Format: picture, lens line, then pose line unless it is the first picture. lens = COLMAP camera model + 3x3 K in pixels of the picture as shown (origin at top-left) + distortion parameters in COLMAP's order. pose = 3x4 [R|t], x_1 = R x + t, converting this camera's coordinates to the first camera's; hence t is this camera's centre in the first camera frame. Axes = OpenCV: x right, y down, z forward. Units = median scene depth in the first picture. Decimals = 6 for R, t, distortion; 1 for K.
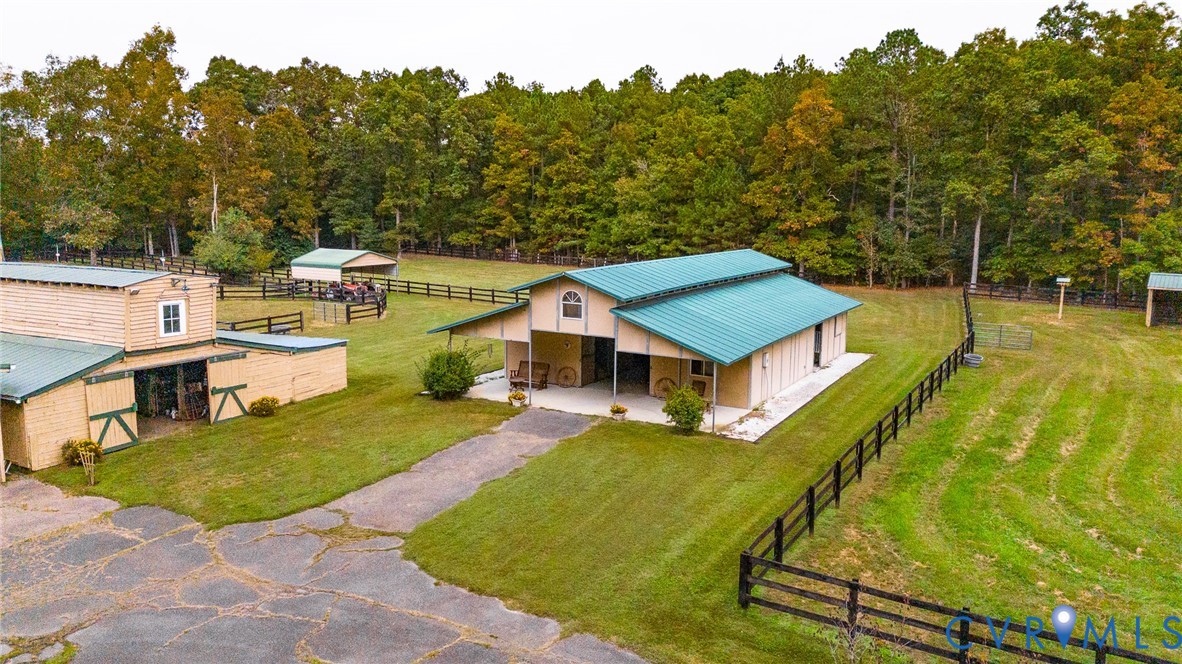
lens RADIAL K [[809.3, 0, 591.0], [0, 809.3, 332.0], [0, 0, 1]] dist [0.037534, -0.001726]
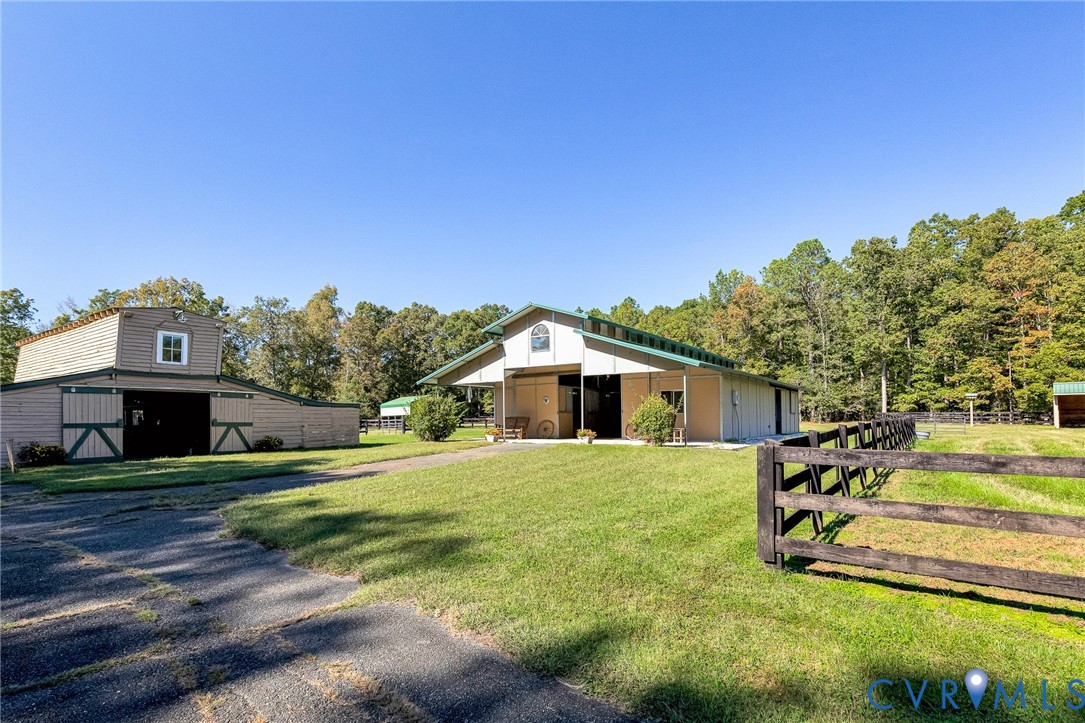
lens RADIAL K [[509.5, 0, 537.7], [0, 509.5, 410.1], [0, 0, 1]] dist [0.004142, 0.000759]
pose [[0.992493, -0.021209, -0.120450, 0.049052], [0.003123, 0.988923, -0.148398, 0.153394], [0.122263, 0.146908, 0.981565, 0.366215]]
